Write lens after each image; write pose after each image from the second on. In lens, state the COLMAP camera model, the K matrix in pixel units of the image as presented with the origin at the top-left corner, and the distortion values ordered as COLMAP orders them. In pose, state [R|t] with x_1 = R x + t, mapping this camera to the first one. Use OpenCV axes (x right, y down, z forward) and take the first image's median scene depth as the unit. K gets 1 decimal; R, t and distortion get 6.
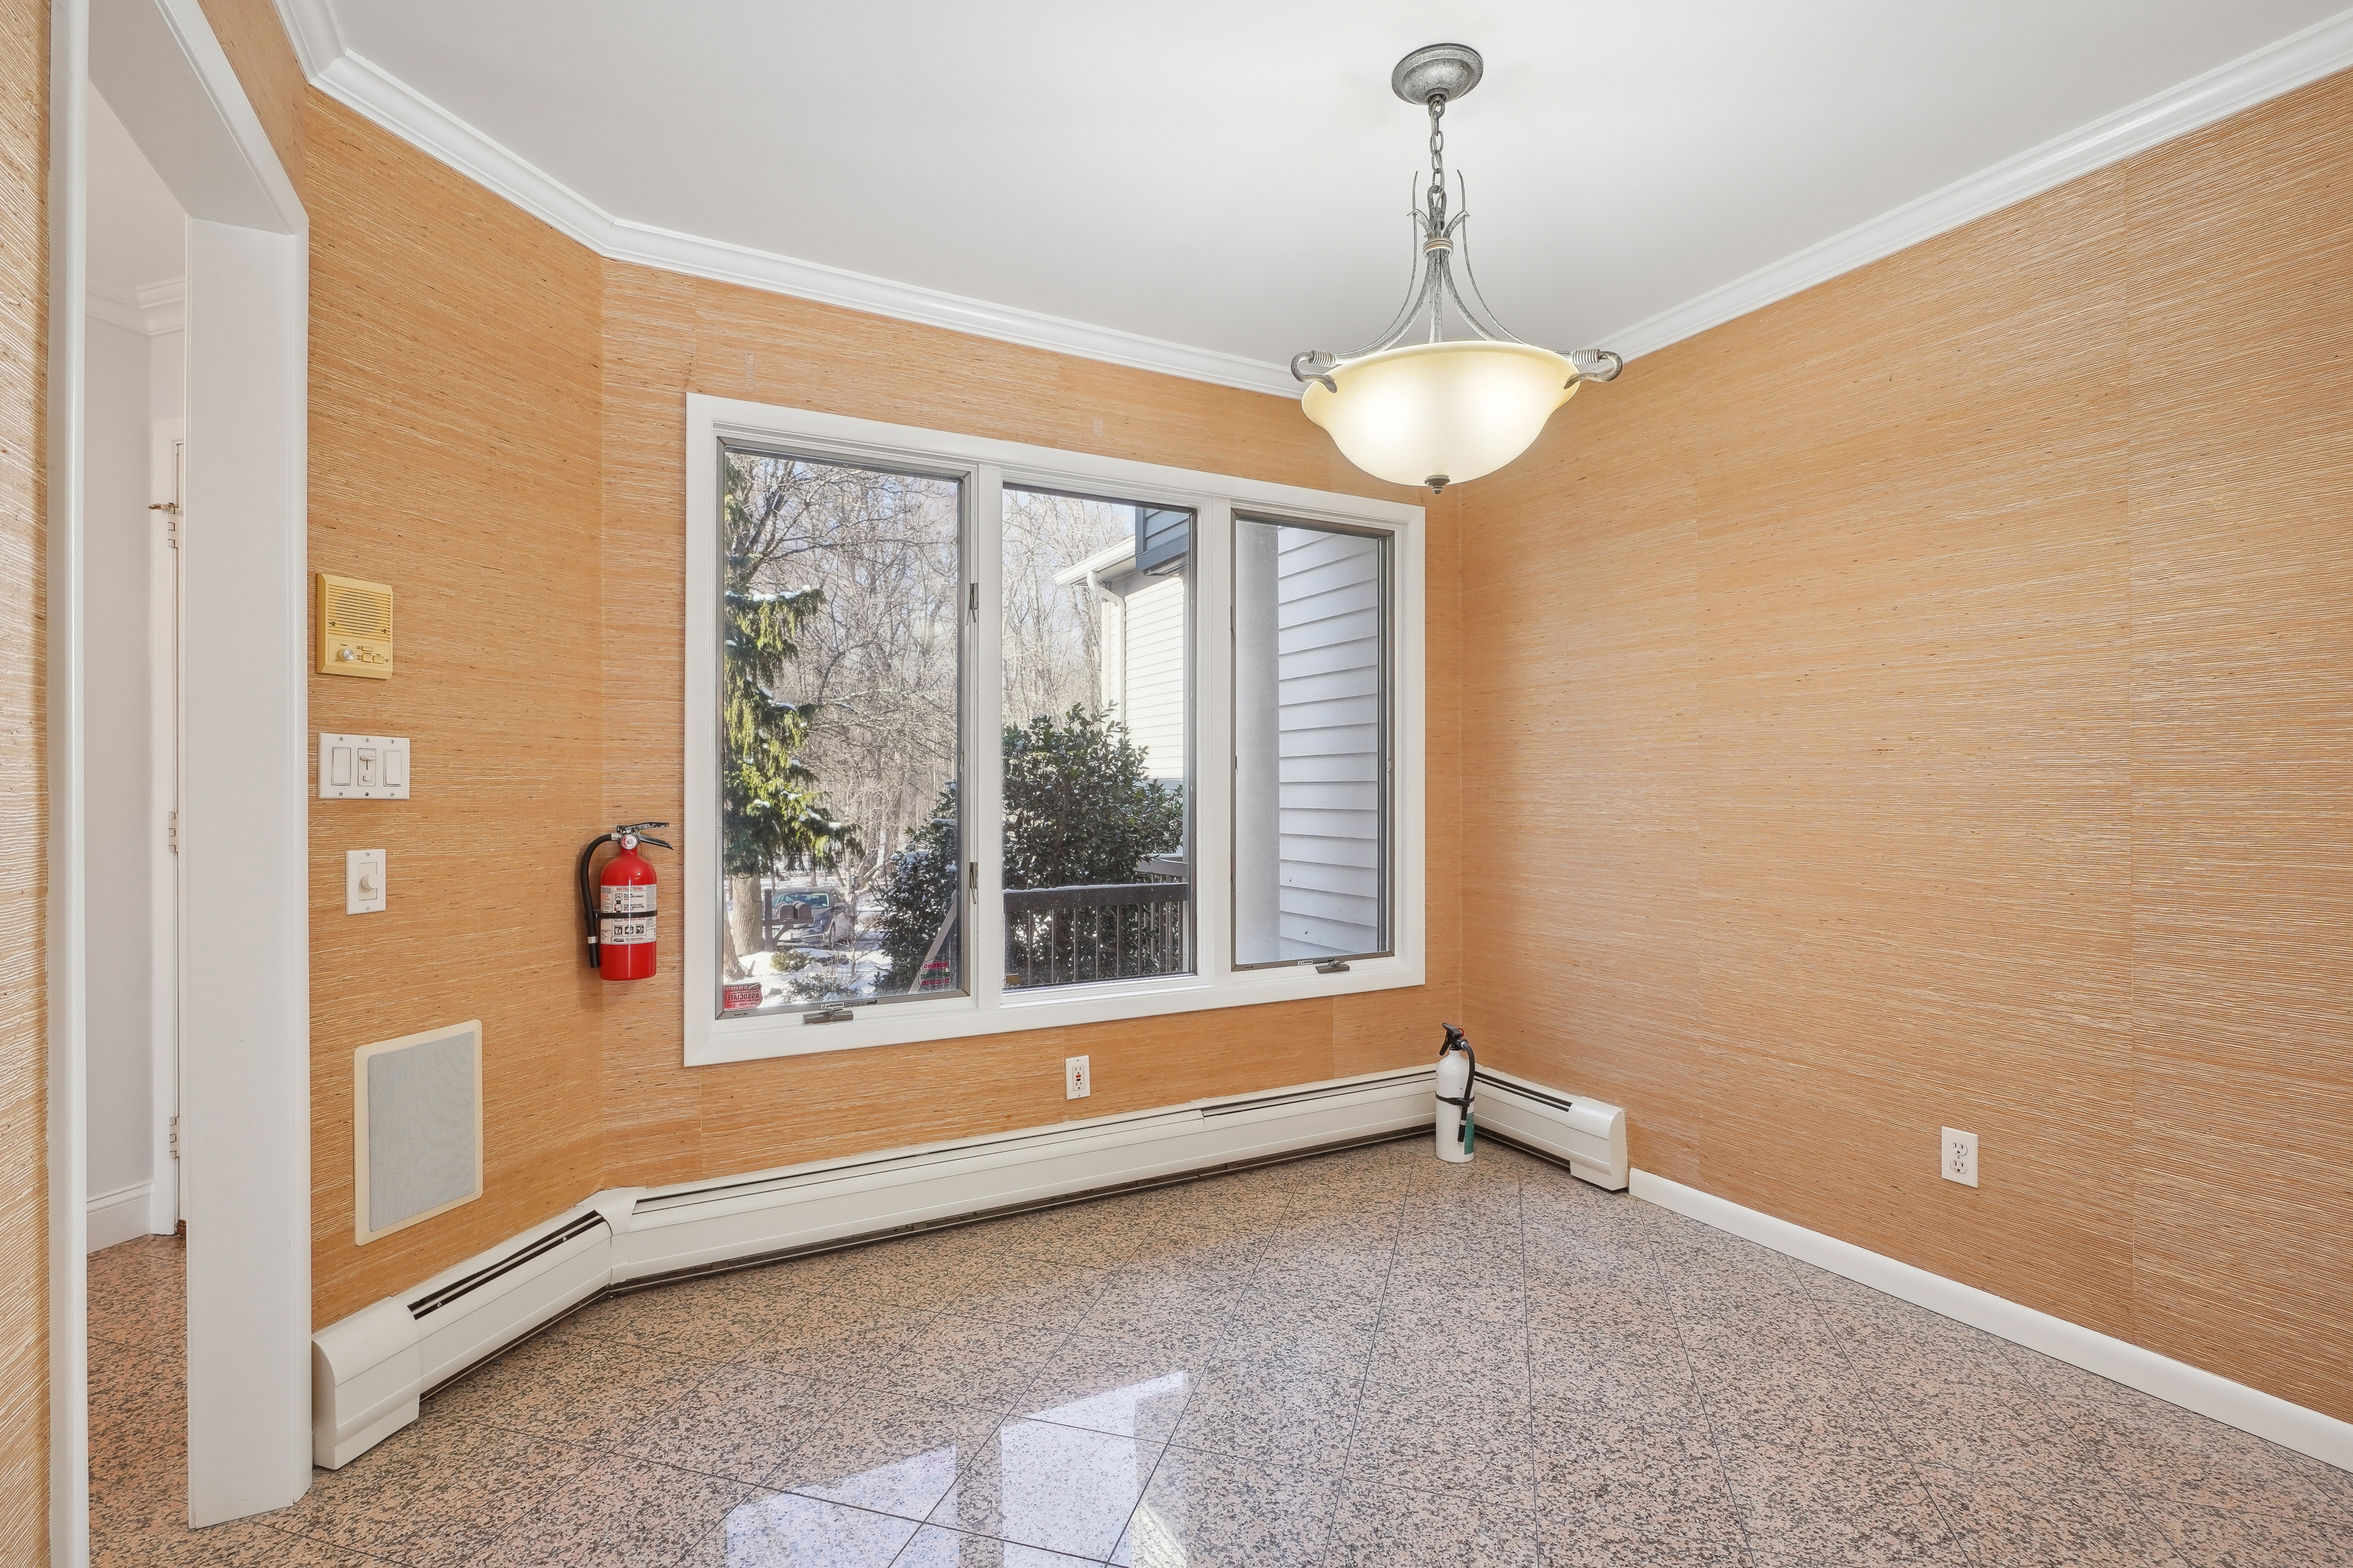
lens RADIAL K [[1077.6, 0, 1181.7], [0, 1077.6, 790.1], [0, 0, 1]] dist [-0.009650, 0.003013]
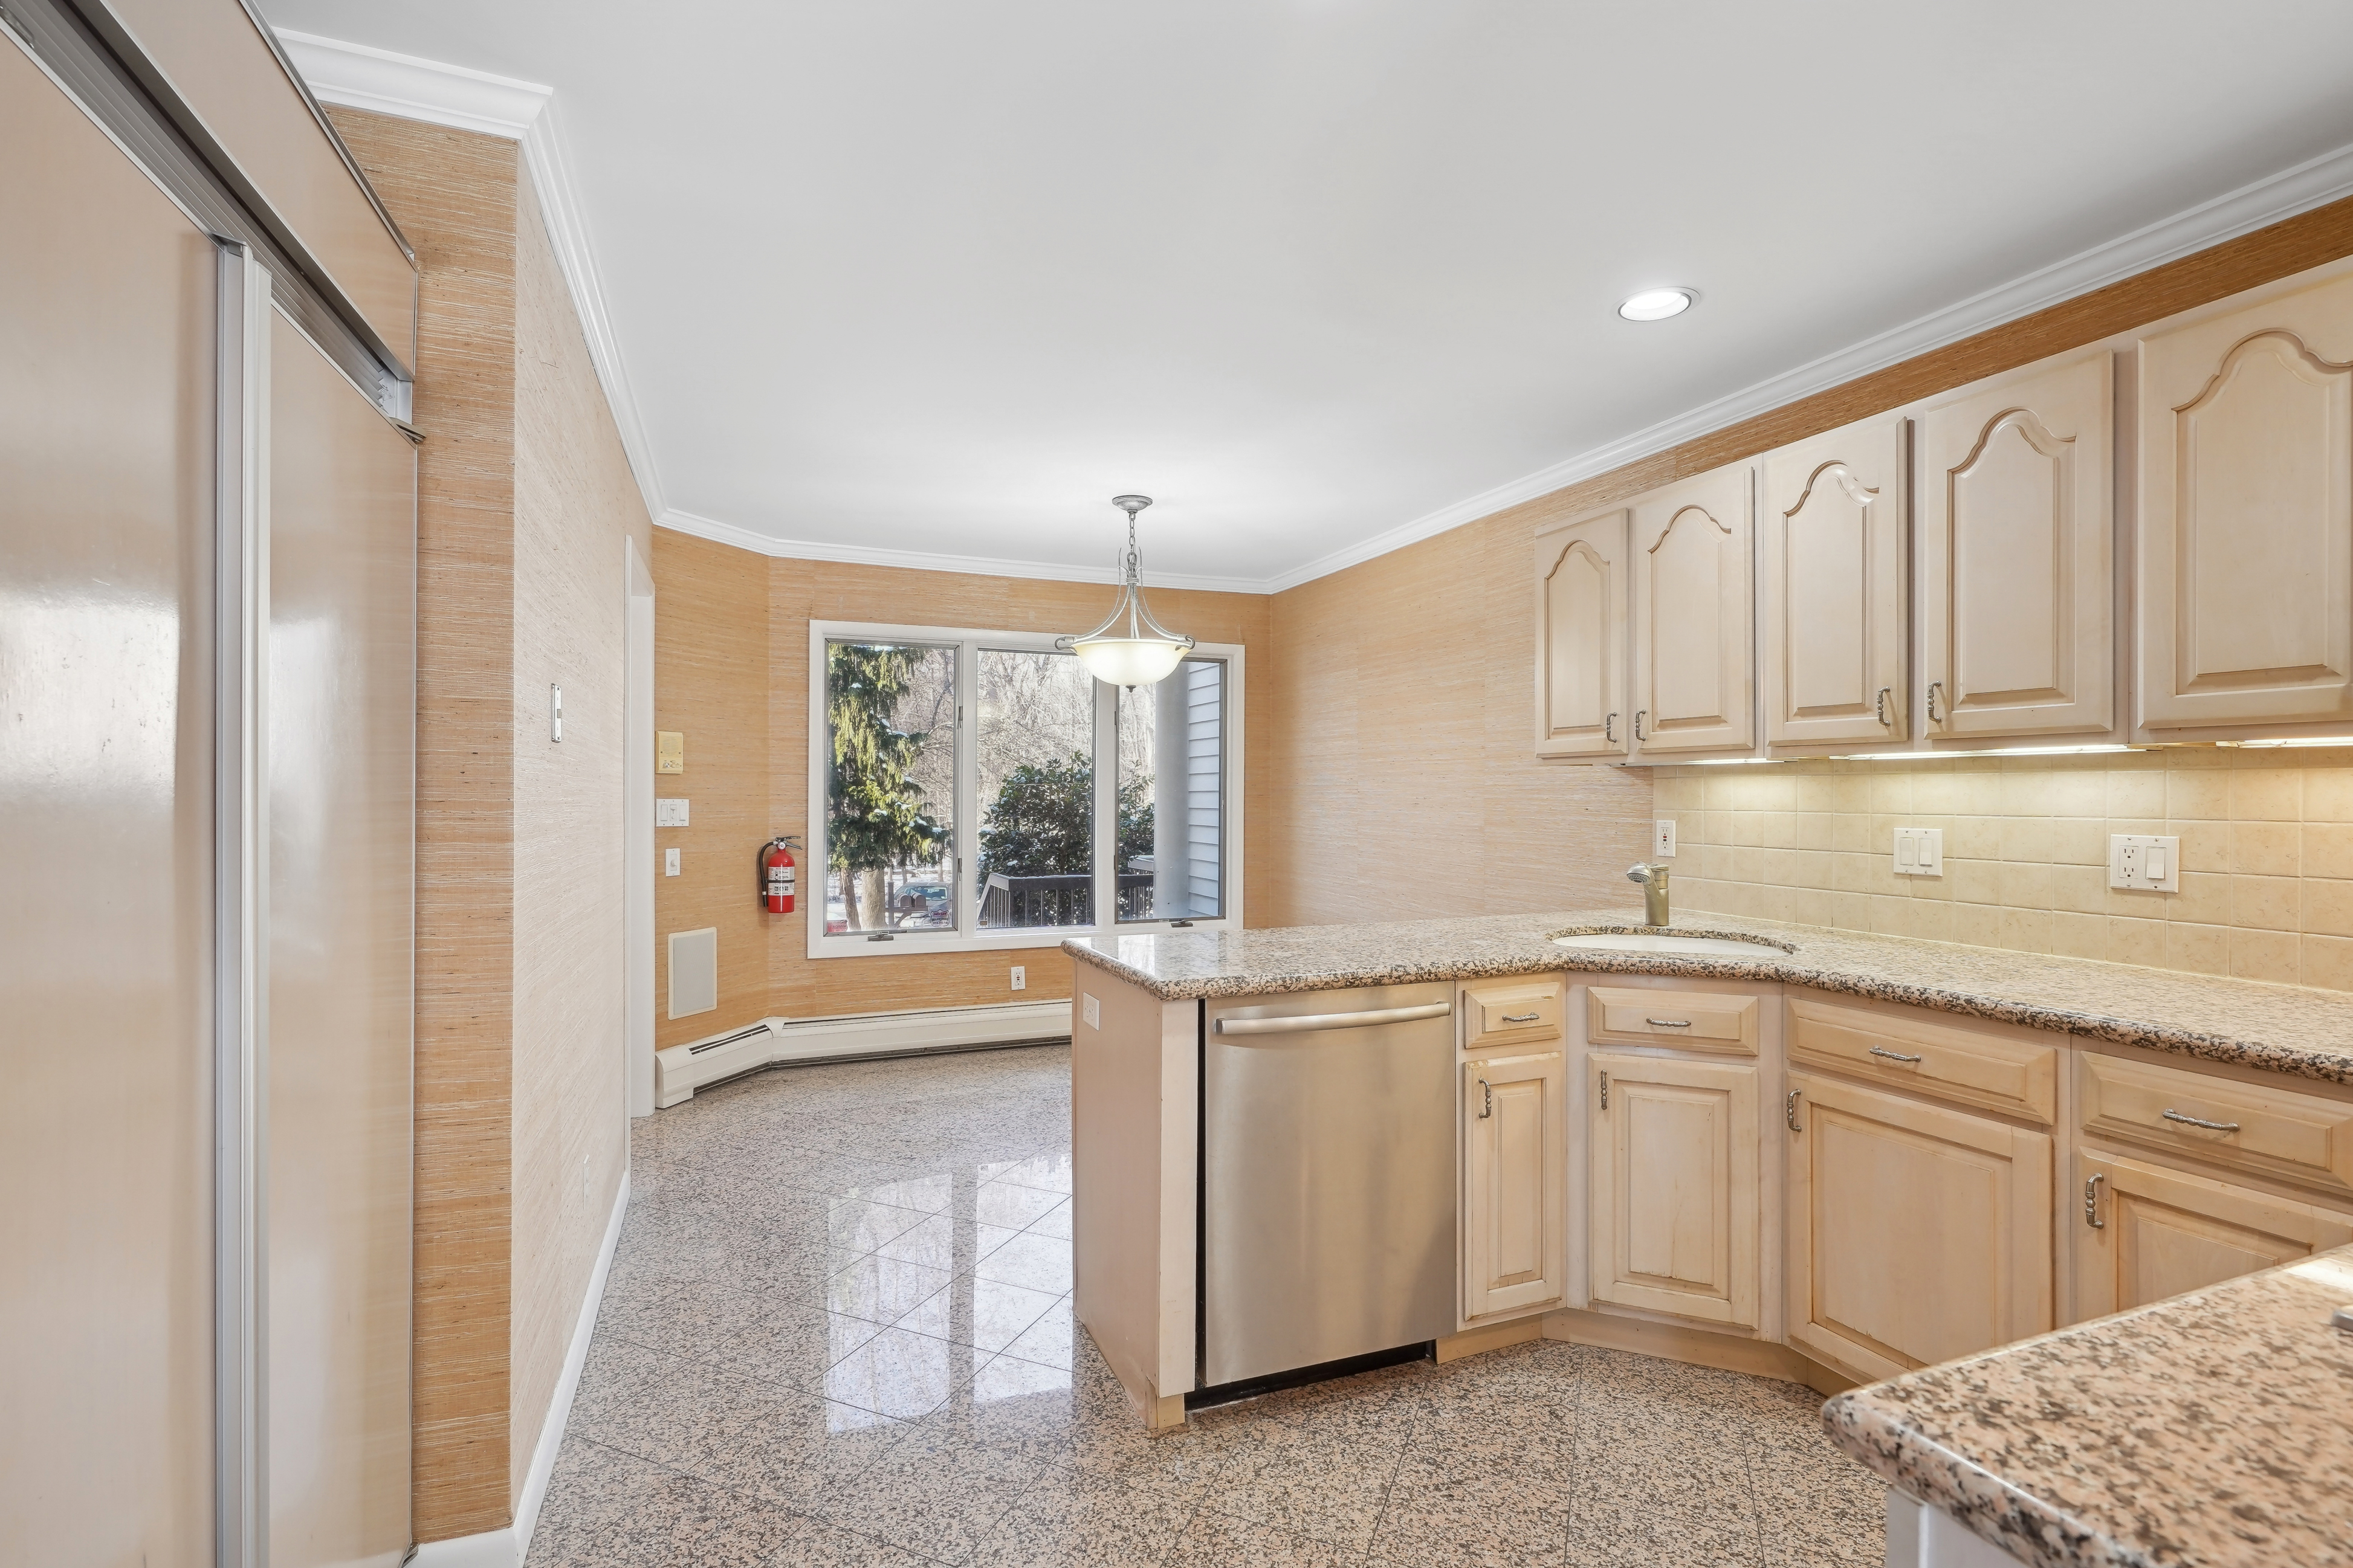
lens RADIAL K [[1077.6, 0, 1187.2], [0, 1077.6, 797.8], [0, 0, 1]] dist [-0.009650, 0.003013]
pose [[0.993690, 0.004870, -0.112052, 0.447375], [-0.004288, 0.999976, 0.005433, -0.053508], [0.112076, -0.004918, 0.993687, -0.880767]]
